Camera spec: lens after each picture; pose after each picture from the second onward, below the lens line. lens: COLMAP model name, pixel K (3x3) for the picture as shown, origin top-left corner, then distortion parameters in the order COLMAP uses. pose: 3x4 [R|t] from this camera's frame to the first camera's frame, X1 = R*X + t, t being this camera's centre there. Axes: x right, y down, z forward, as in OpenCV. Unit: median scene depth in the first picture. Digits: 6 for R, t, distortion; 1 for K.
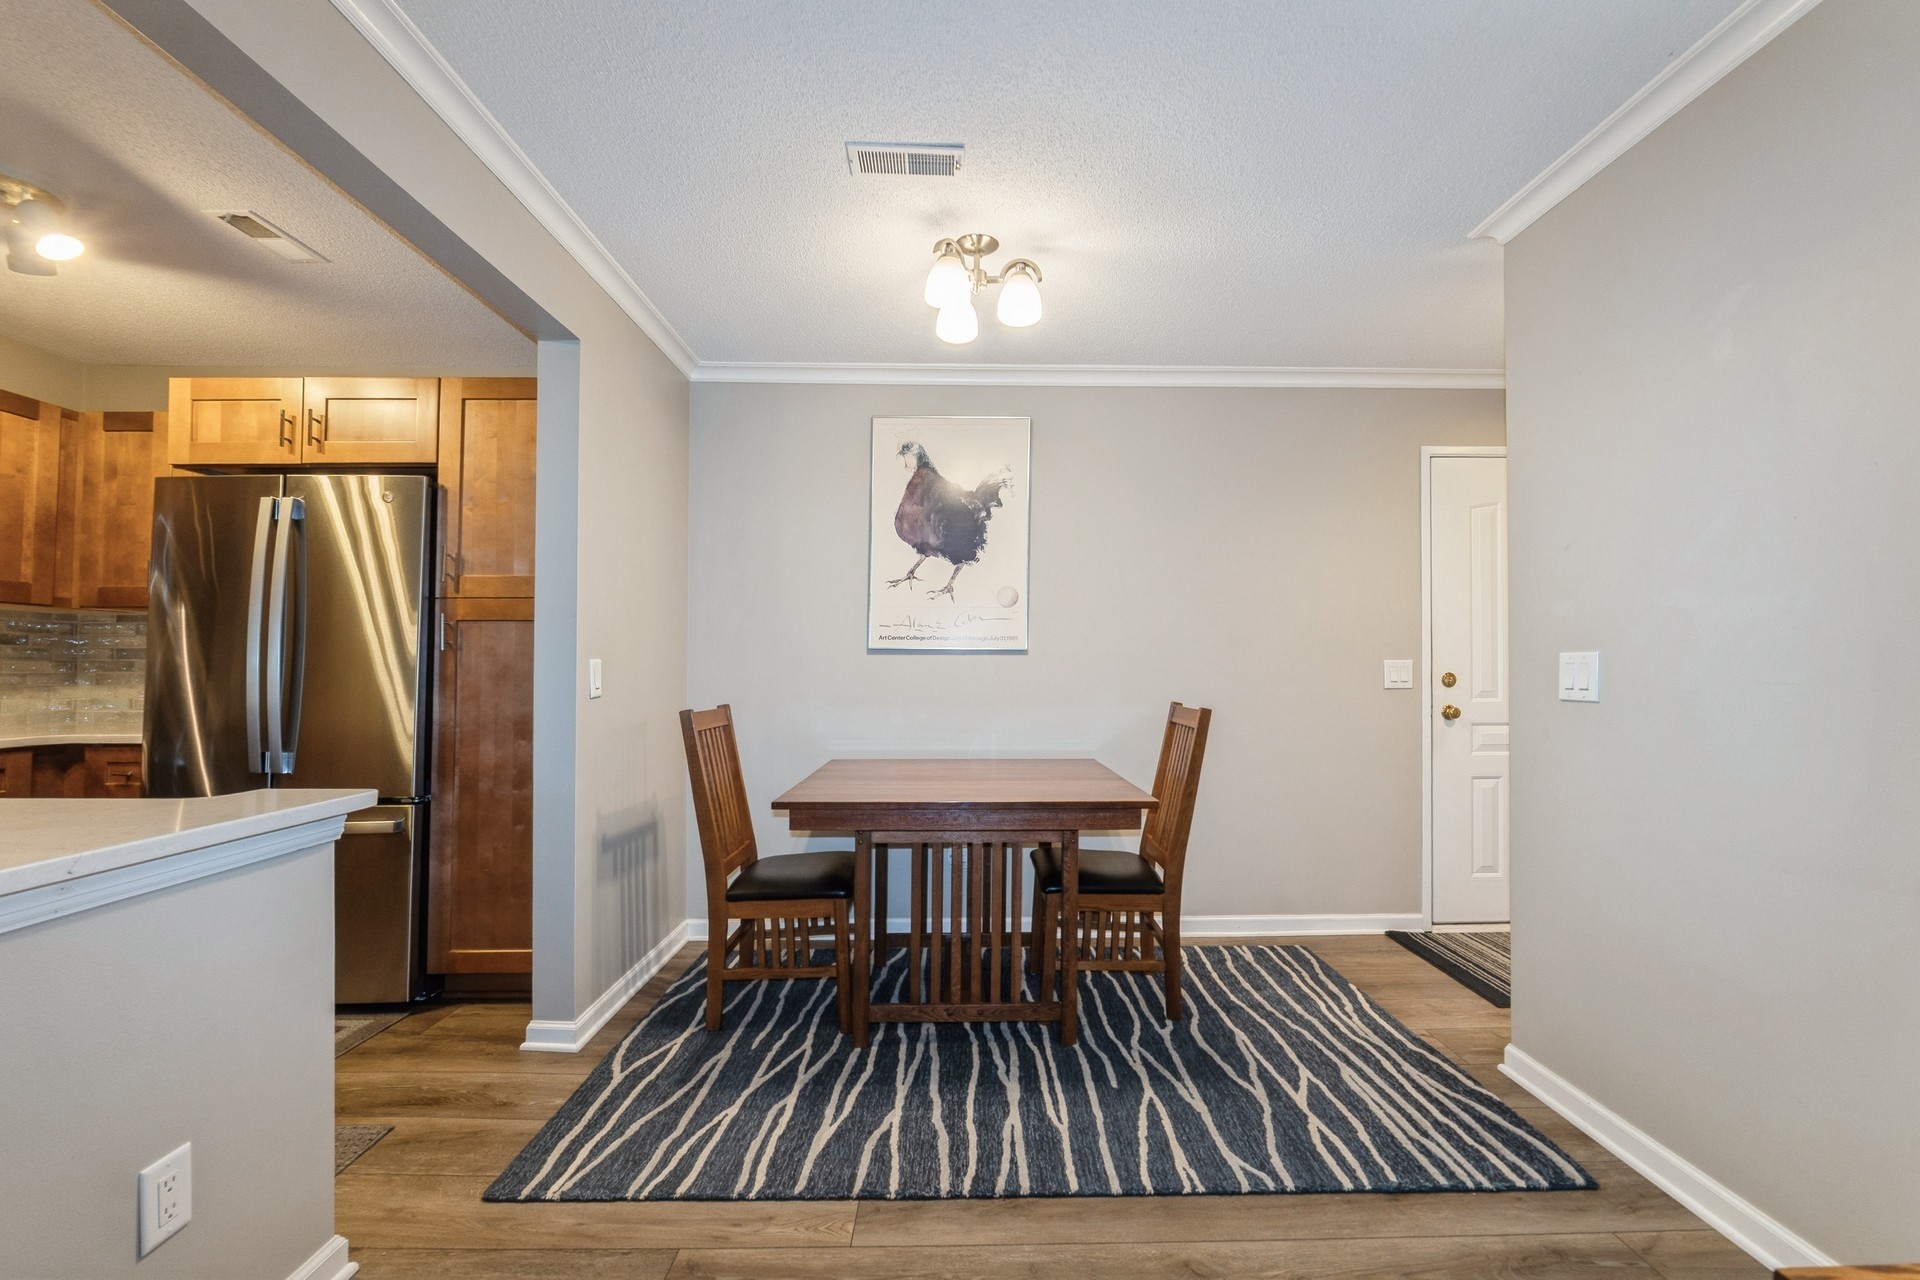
lens RADIAL K [[807.7, 0, 977.6], [0, 807.7, 637.9], [0, 0, 1]] dist [-0.019580, 0.012345]
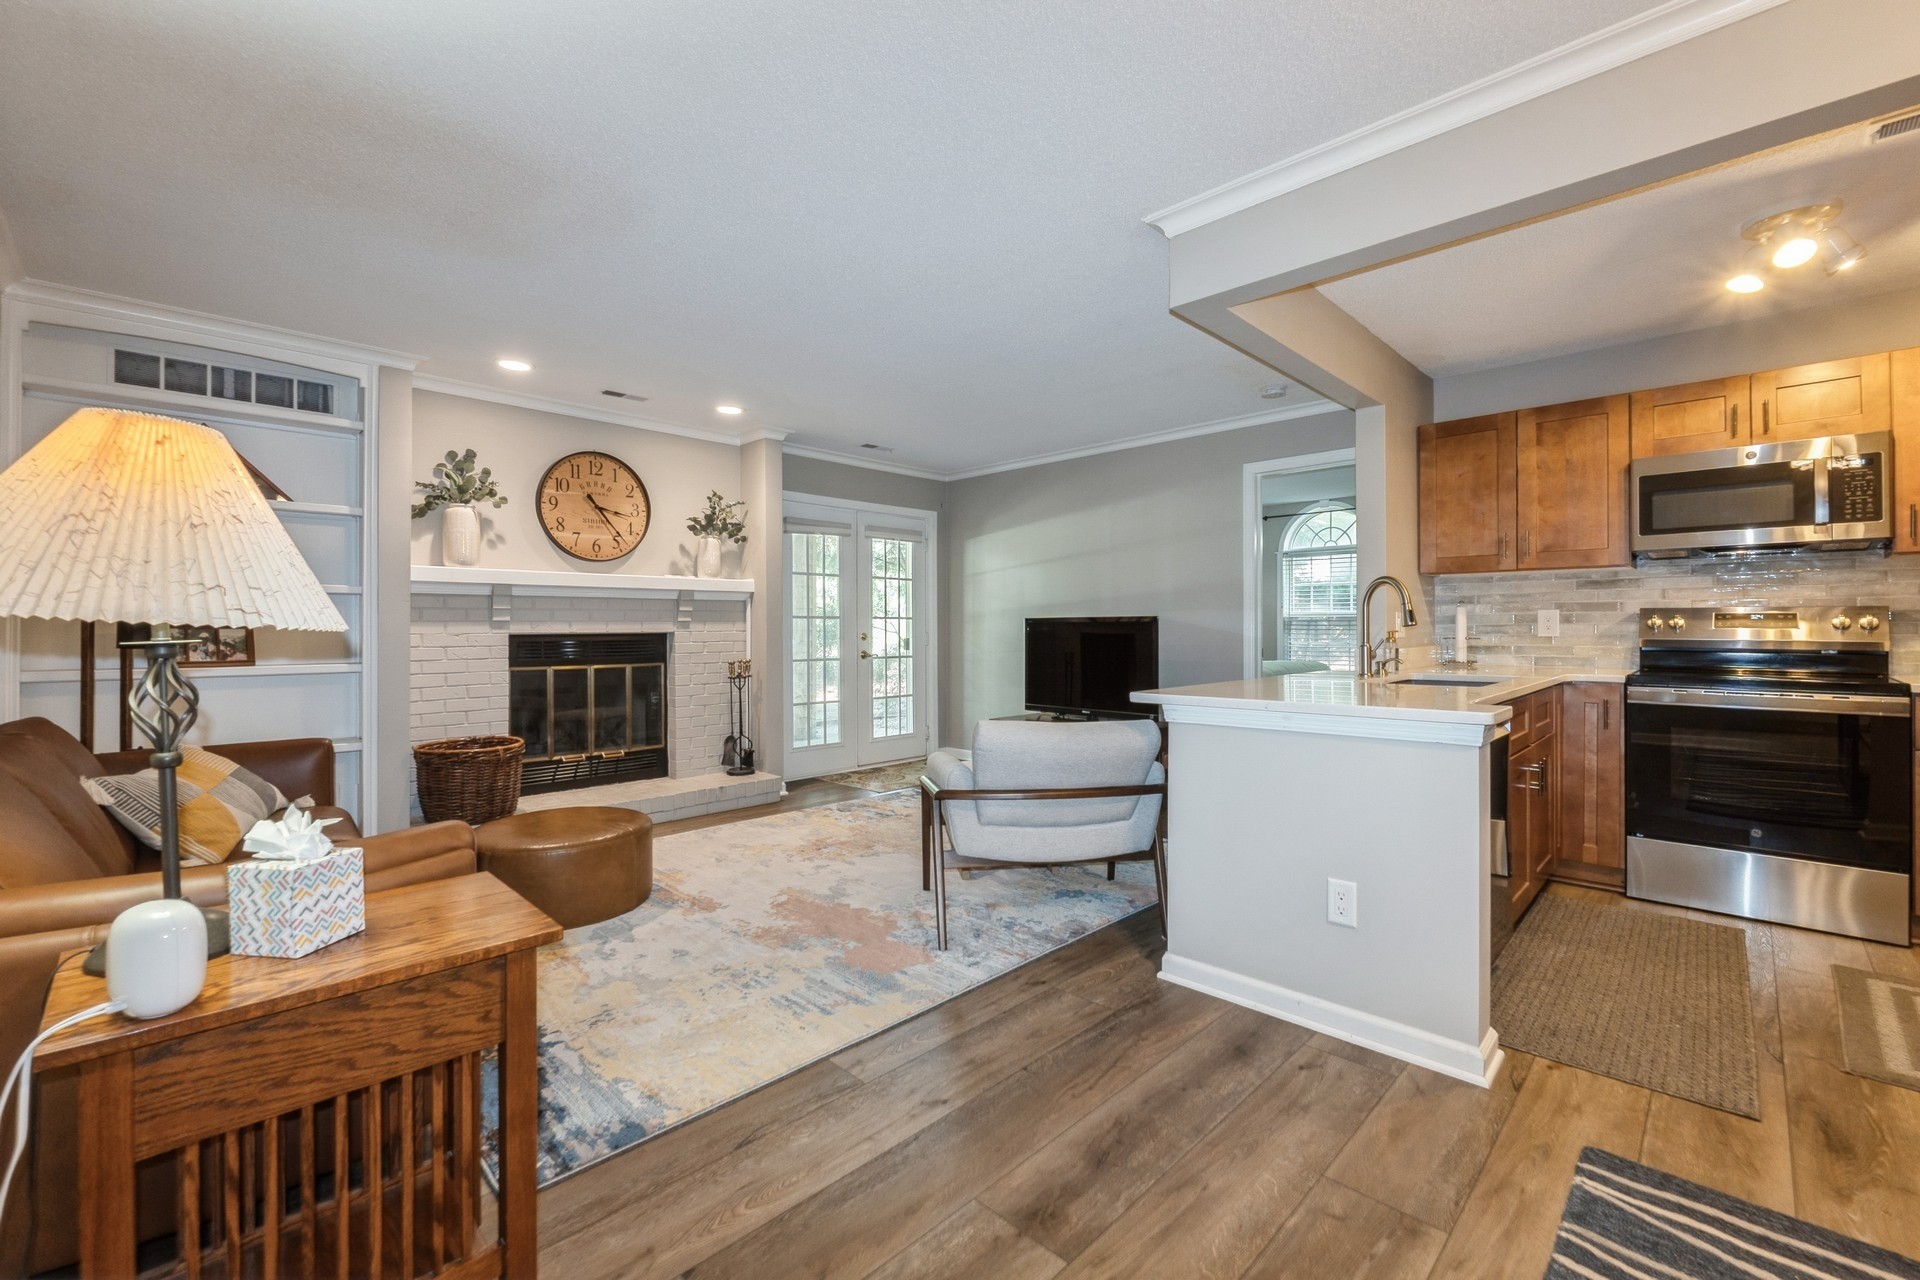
lens RADIAL K [[811.8, 0, 967.8], [0, 811.8, 624.0], [0, 0, 1]] dist [-0.000782, -0.000049]
pose [[-0.711295, 0.000979, -0.702893, 0.401001], [0.032607, 0.998968, -0.031606, 0.033826], [0.702137, -0.045400, -0.710593, 0.751167]]
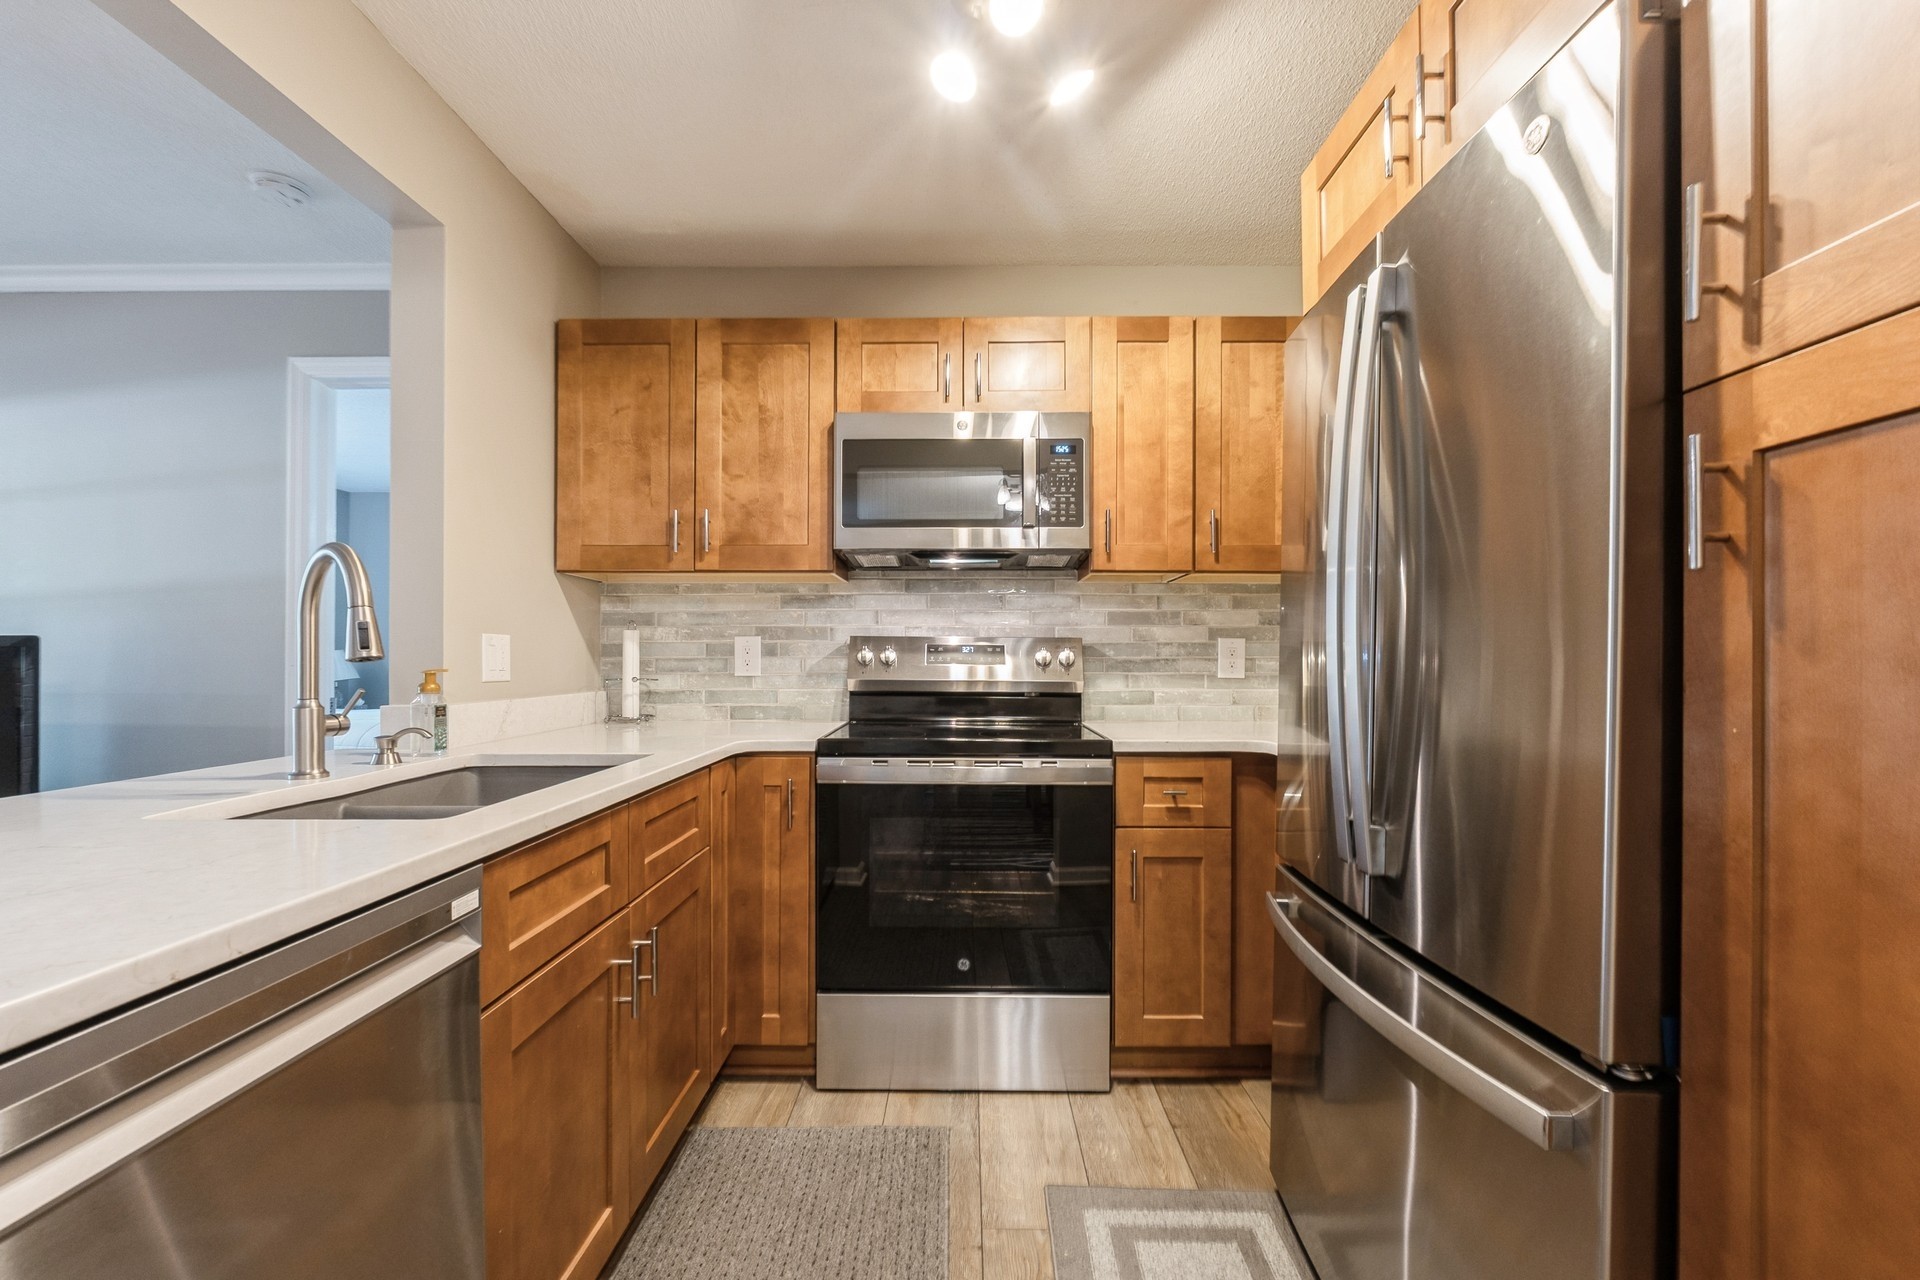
lens RADIAL K [[798.3, 0, 956.5], [0, 798.3, 657.8], [0, 0, 1]] dist [-0.001016, 0.000104]
pose [[-0.041309, -0.001547, -0.999145, -0.386543], [0.039018, 0.999234, -0.003161, 0.035341], [0.998384, -0.039115, -0.041216, 0.742751]]
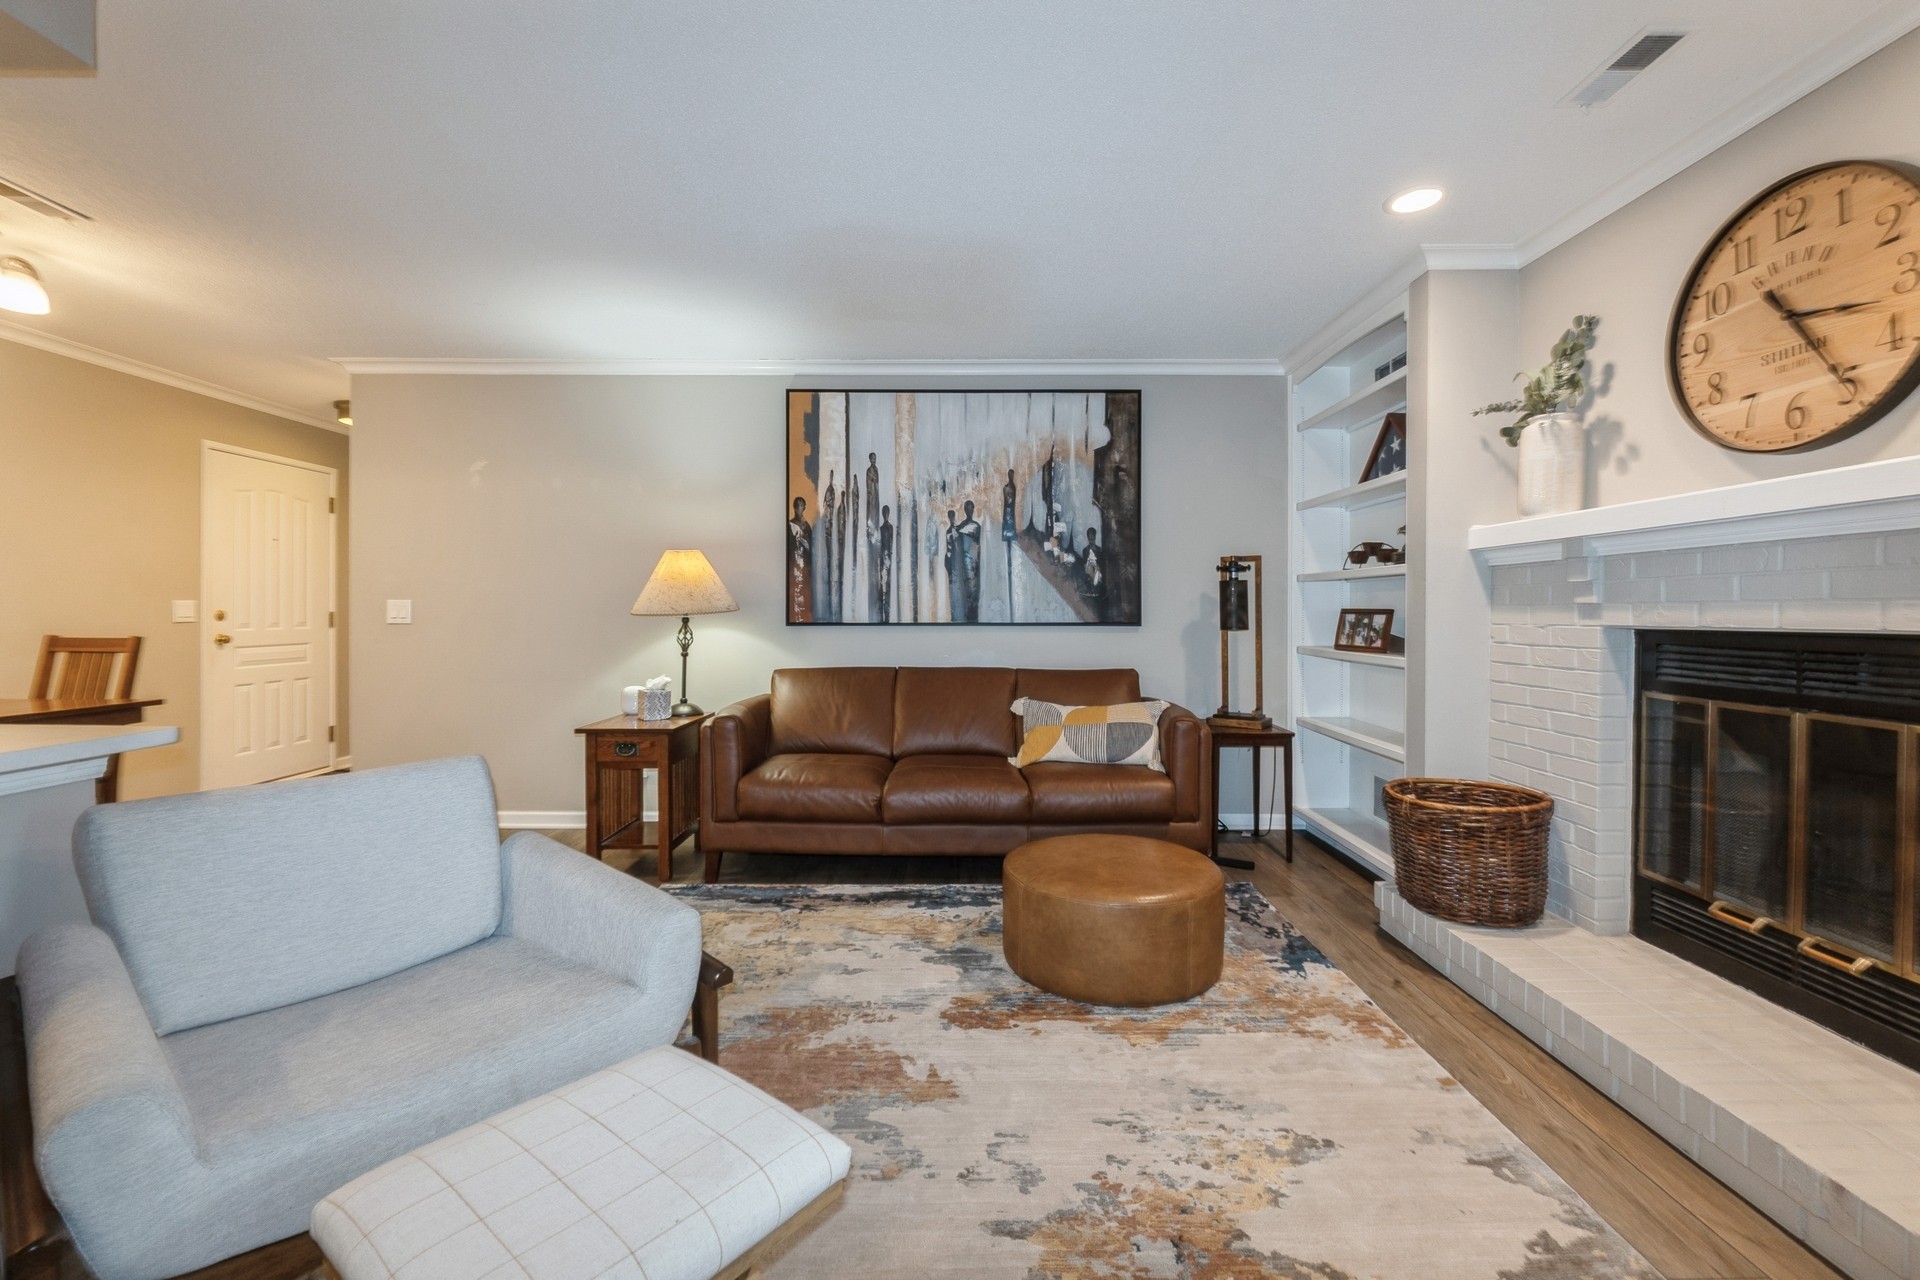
lens RADIAL K [[799.7, 0, 963.4], [0, 799.7, 610.1], [0, 0, 1]] dist [-0.010002, 0.000121]
pose [[0.012405, 0.003378, 0.999917, -0.953526], [-0.044333, 0.999013, -0.002825, -0.012288], [-0.998940, -0.044295, 0.012542, -0.353741]]
